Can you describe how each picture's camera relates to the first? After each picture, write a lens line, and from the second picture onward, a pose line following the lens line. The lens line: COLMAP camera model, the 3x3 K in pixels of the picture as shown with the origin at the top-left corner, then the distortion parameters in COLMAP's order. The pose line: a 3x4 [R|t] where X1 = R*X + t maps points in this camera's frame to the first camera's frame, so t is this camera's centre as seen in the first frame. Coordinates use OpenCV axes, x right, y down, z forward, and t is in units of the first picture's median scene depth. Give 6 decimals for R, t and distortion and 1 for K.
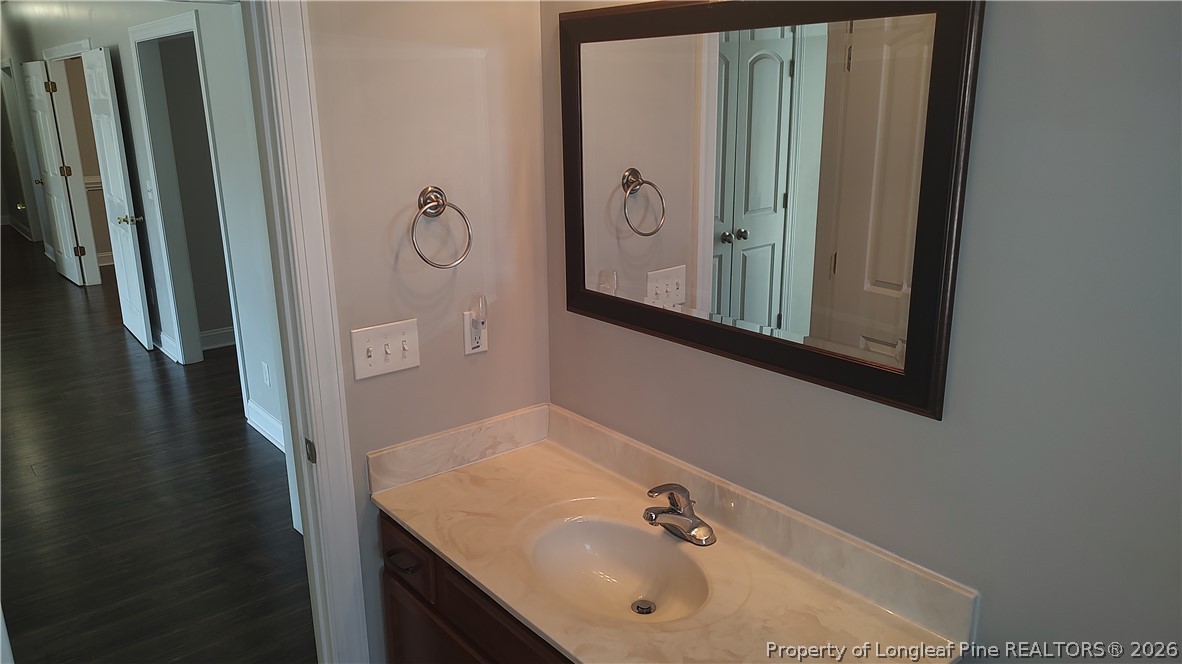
lens RADIAL K [[841.1, 0, 589.0], [0, 841.1, 332.9], [0, 0, 1]] dist [0.047045, -0.055350]
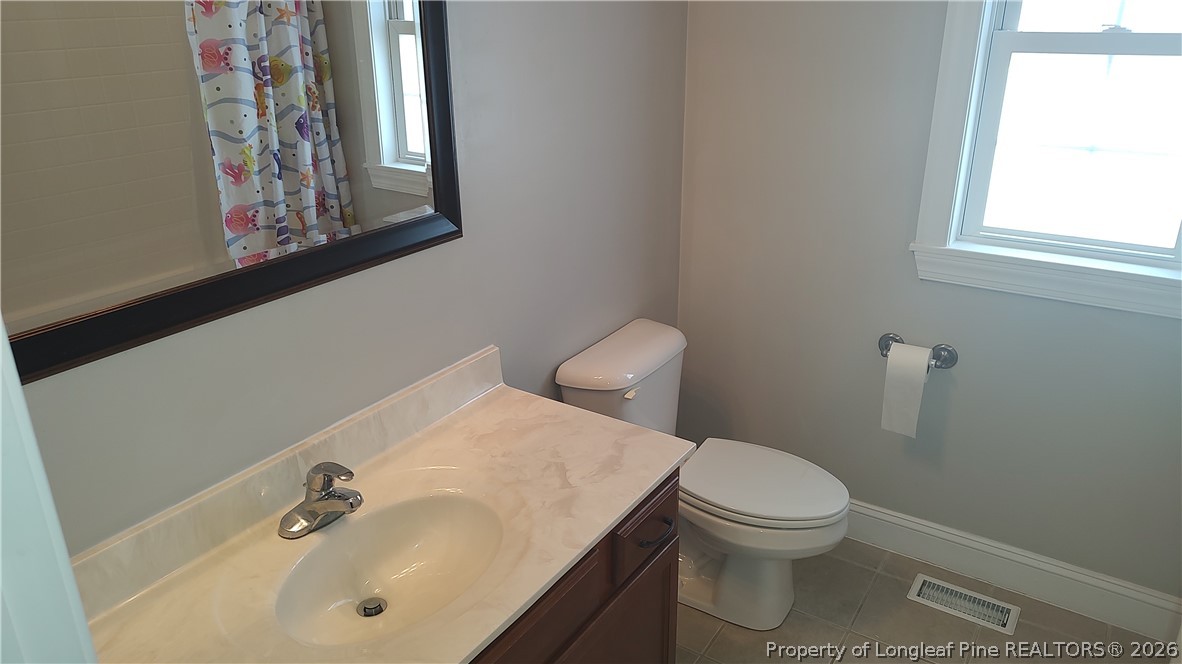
lens RADIAL K [[841.1, 0, 589.0], [0, 841.1, 332.9], [0, 0, 1]] dist [0.047045, -0.055350]
pose [[-0.293922, -0.340915, 0.892965, -0.706374], [0.269345, 0.866830, 0.419593, -0.216873], [-0.917095, 0.363844, -0.162957, 0.920187]]
